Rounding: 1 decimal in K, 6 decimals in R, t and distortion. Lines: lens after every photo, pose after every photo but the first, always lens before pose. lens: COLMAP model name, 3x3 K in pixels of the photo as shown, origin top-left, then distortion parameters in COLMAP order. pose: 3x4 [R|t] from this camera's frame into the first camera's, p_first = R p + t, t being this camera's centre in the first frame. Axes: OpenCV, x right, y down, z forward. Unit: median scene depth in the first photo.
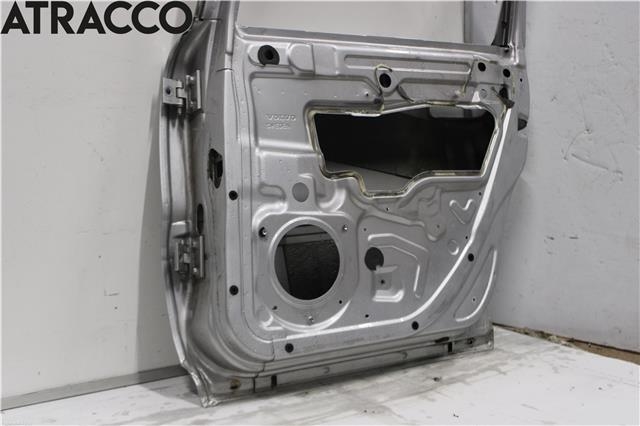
lens RADIAL K [[769.1, 0, 322.1], [0, 769.1, 216.2], [0, 0, 1]] dist [-0.062664, 0.000000]
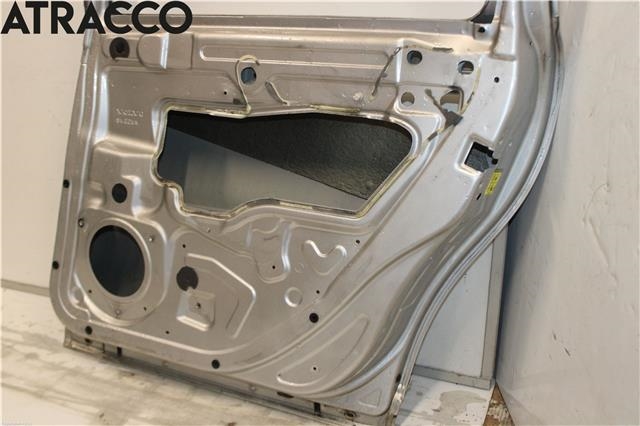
lens RADIAL K [[769.1, 0, 315.6], [0, 769.1, 212.0], [0, 0, 1]] dist [-0.062664, 0.000000]
pose [[0.492881, 0.286822, -0.821463, 0.837990], [-0.067844, 0.953900, 0.292357, -0.286558], [0.867448, -0.088366, 0.489618, 0.663819]]
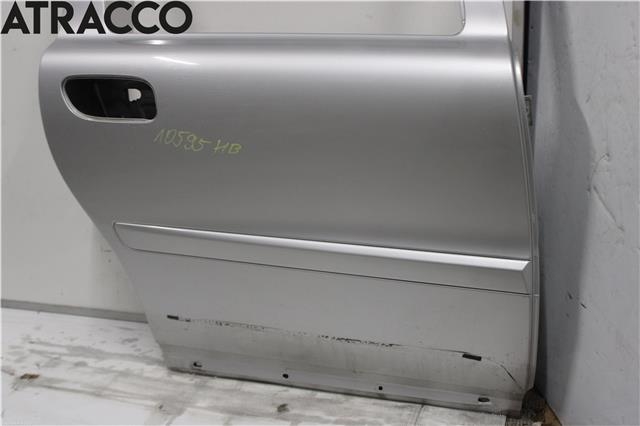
lens RADIAL K [[801.8, 0, 316.6], [0, 801.8, 189.4], [0, 0, 1]] dist [-0.101099, 0.000000]
pose [[0.552714, 0.178602, -0.814008, 0.924326], [-0.029961, 0.980392, 0.194765, -0.251247], [0.832833, -0.083261, 0.547227, 0.501341]]
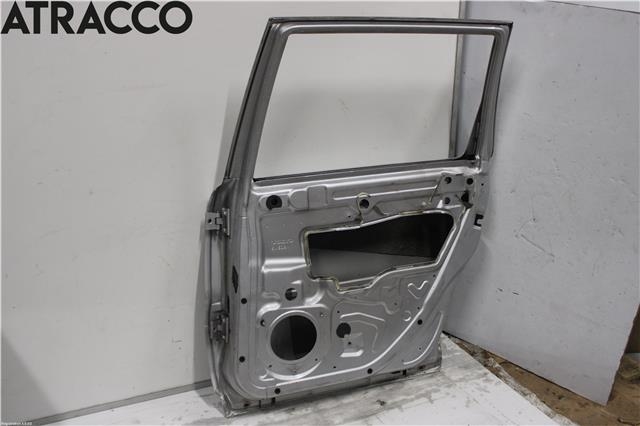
lens RADIAL K [[636.2, 0, 316.8], [0, 636.2, 210.2], [0, 0, 1]] dist [-0.098464, 0.000000]
pose [[0.975591, 0.083019, -0.203296, 0.240796], [-0.034659, 0.972391, 0.230767, -0.442369], [0.216841, -0.218089, 0.951534, -0.142117]]
